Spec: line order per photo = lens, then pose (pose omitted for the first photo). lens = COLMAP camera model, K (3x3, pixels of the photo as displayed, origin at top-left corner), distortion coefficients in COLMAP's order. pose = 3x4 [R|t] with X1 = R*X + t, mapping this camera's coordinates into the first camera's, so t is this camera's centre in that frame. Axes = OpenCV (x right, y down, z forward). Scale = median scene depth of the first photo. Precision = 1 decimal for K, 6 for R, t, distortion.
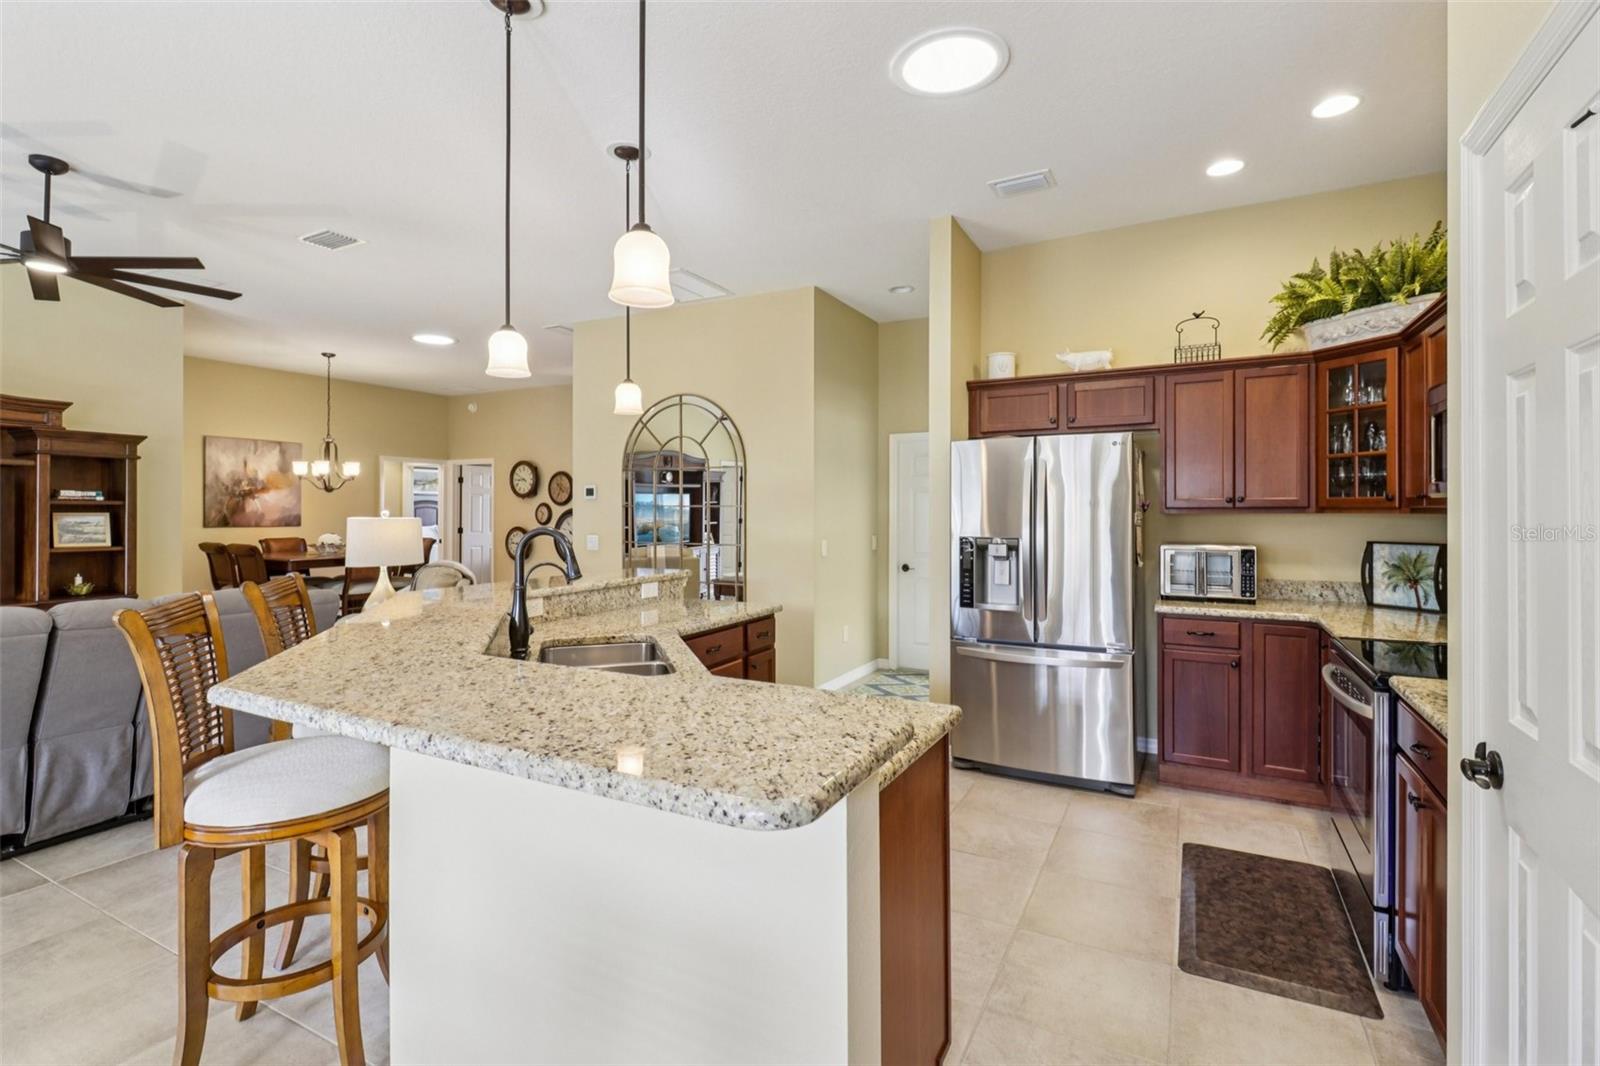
lens RADIAL K [[743.1, 0, 798.0], [0, 743.1, 506.8], [0, 0, 1]] dist [0.017456, -0.009928]
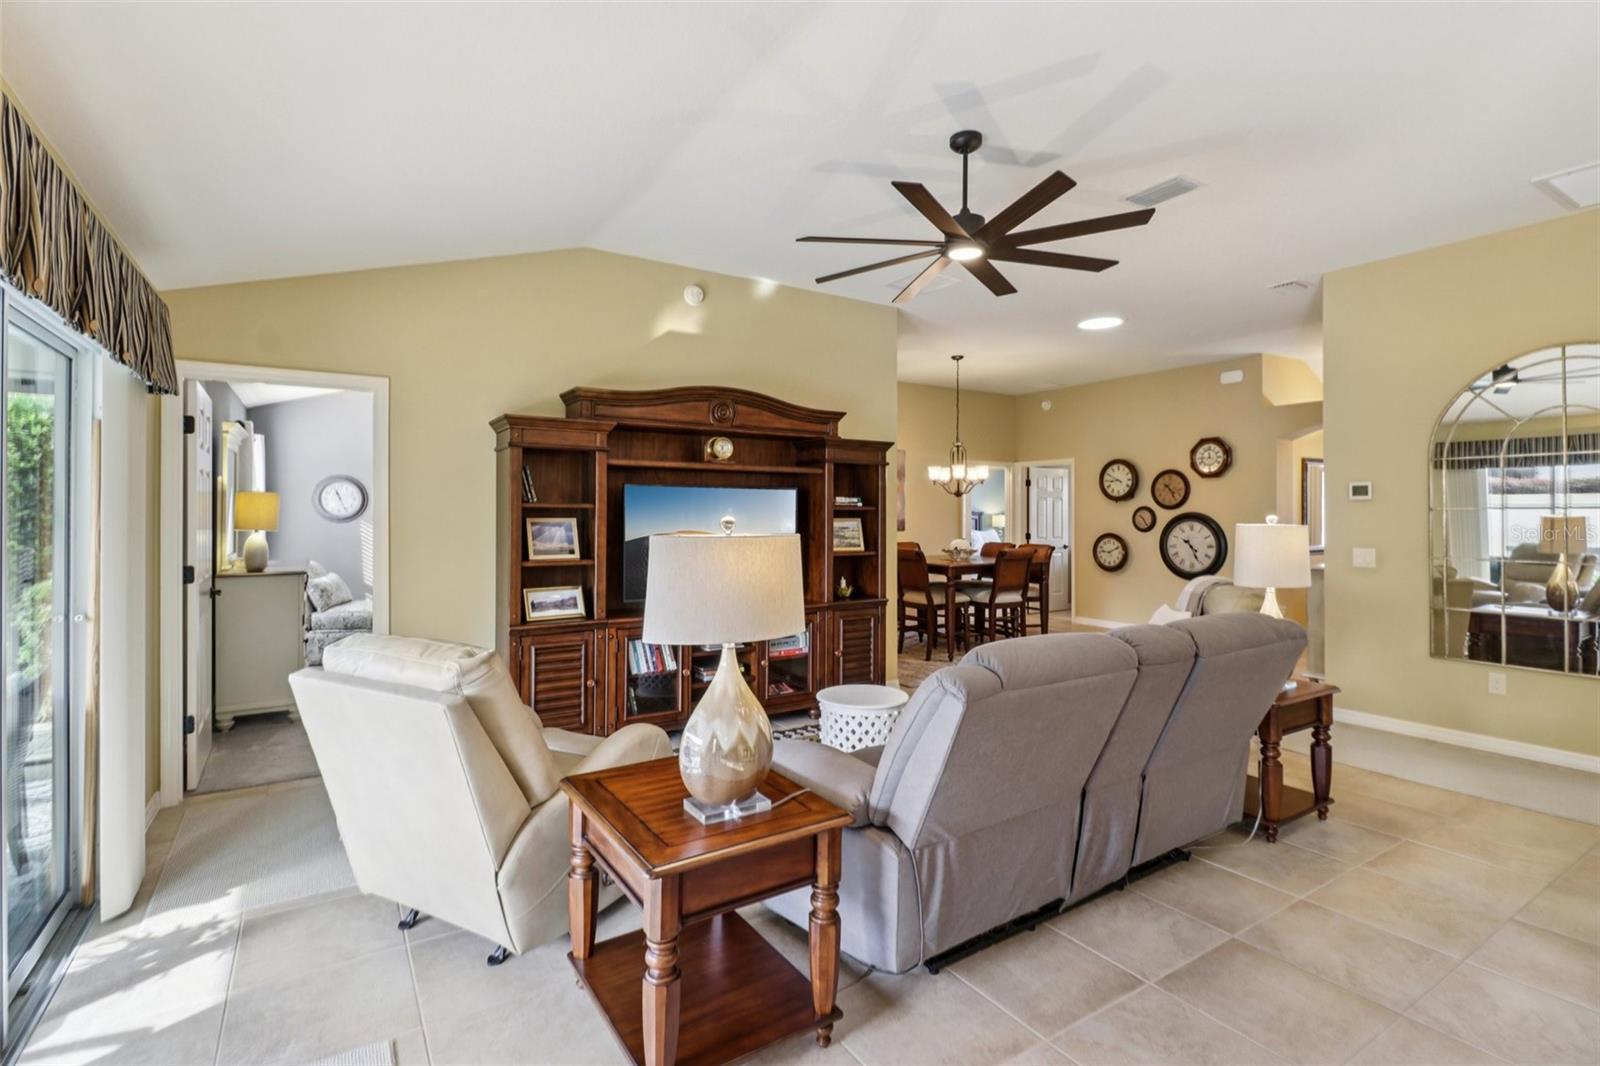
lens RADIAL K [[746.8, 0, 798.5], [0, 746.8, 511.5], [0, 0, 1]] dist [0.021244, -0.018041]
pose [[0.869164, -0.005510, -0.494494, -0.314781], [0.005491, 0.999984, -0.001492, -0.000234], [0.494494, -0.001418, 0.869180, 0.039624]]
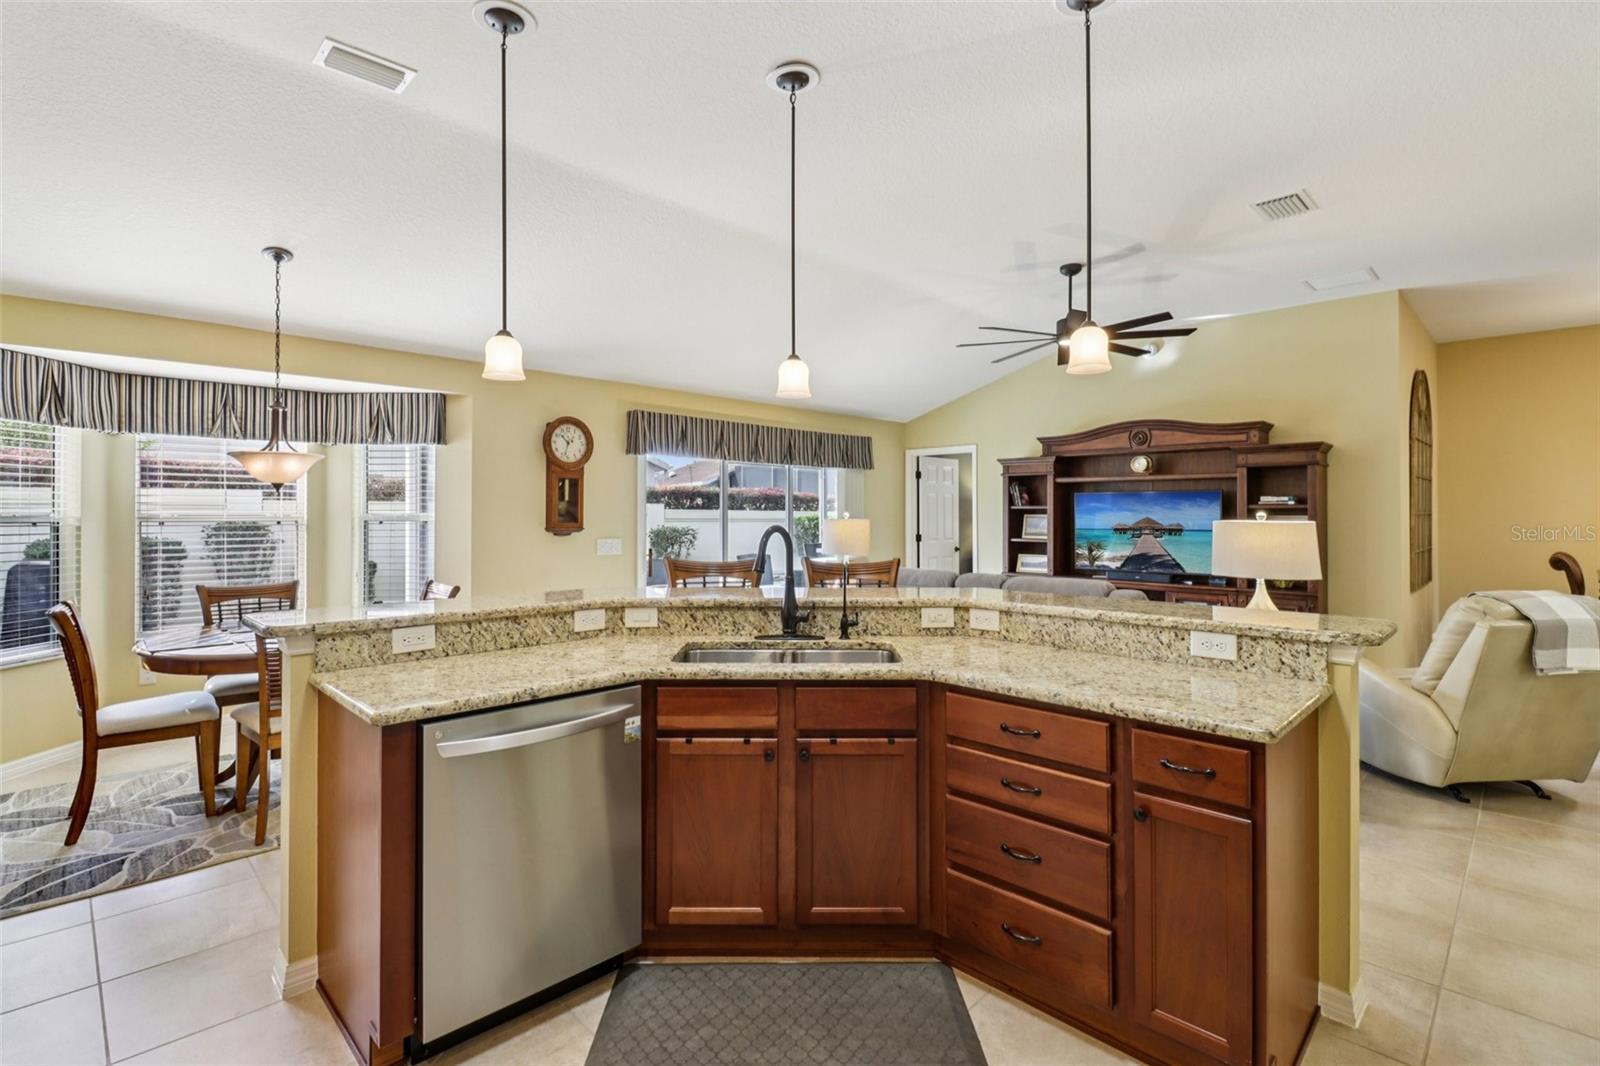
lens RADIAL K [[750.4, 0, 795.8], [0, 750.4, 516.2], [0, 0, 1]] dist [0.024009, -0.018383]
pose [[-0.291920, 0.001572, -0.956441, 0.221005], [0.006258, 0.999980, -0.000267, 0.002928], [0.956422, -0.006063, -0.291924, 0.393942]]
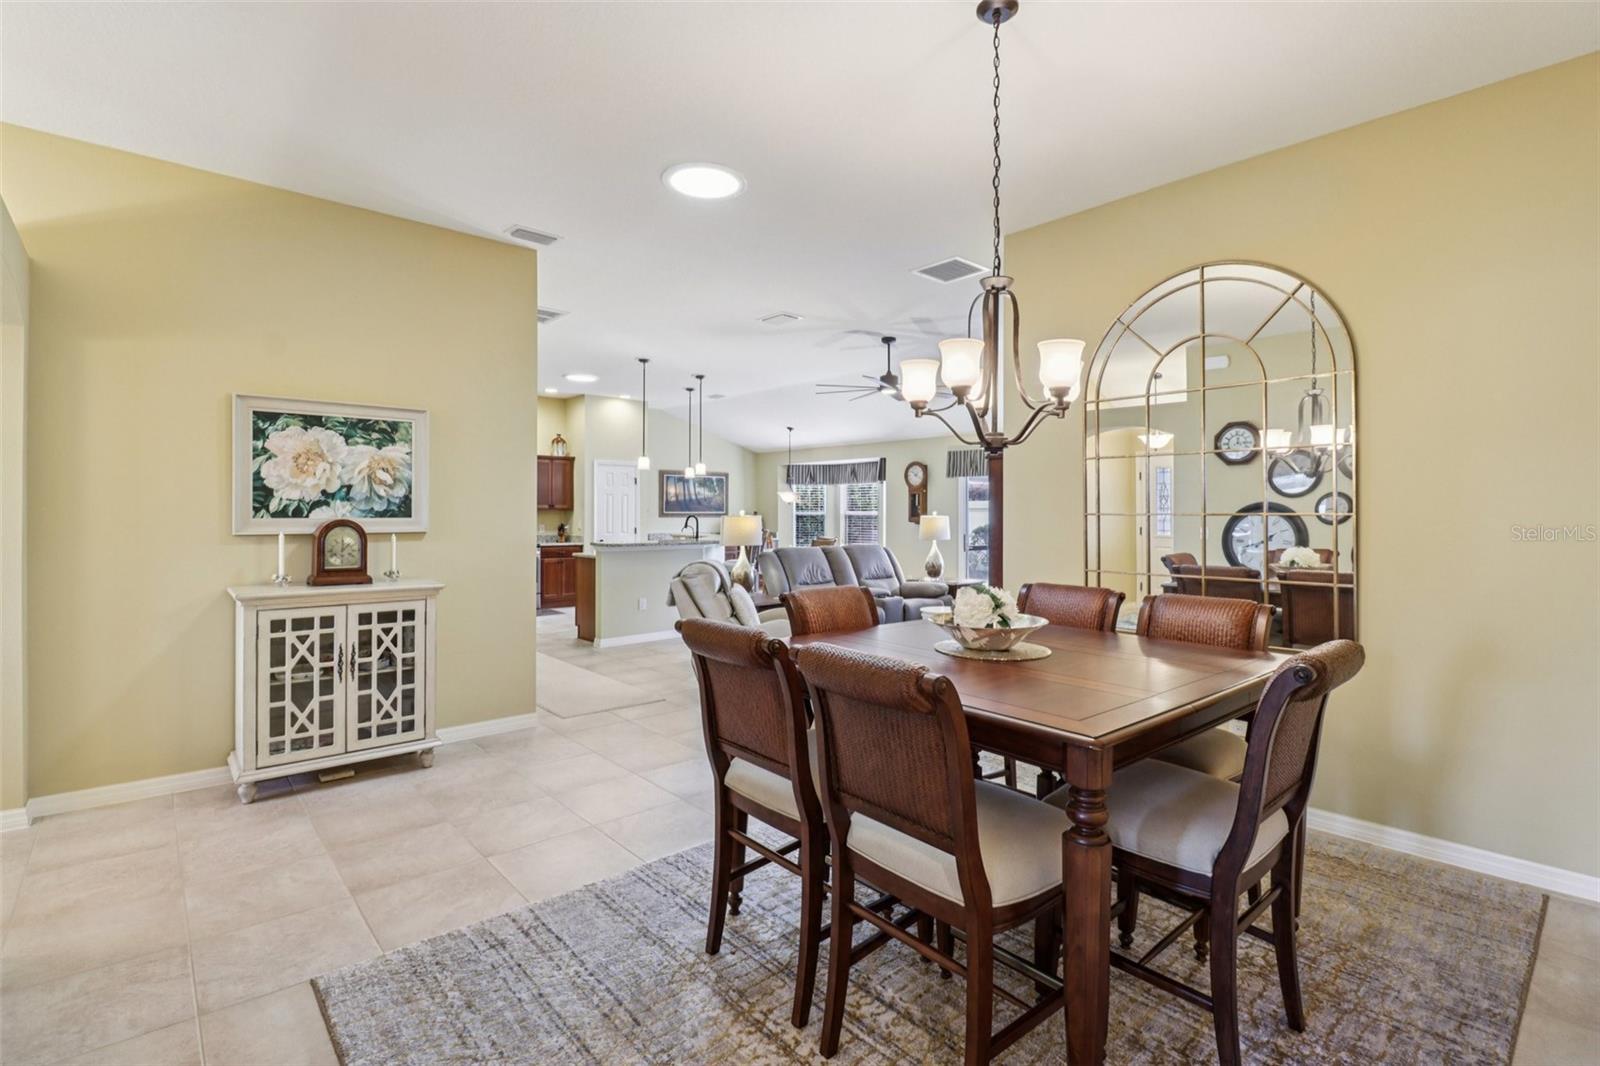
lens RADIAL K [[750.4, 0, 795.8], [0, 750.4, 516.2], [0, 0, 1]] dist [0.024009, -0.018383]
pose [[-0.935485, -0.009019, 0.353250, -0.640655], [-0.009904, 0.999951, -0.000699, 0.008132], [-0.353227, -0.004152, -0.935529, 1.285404]]
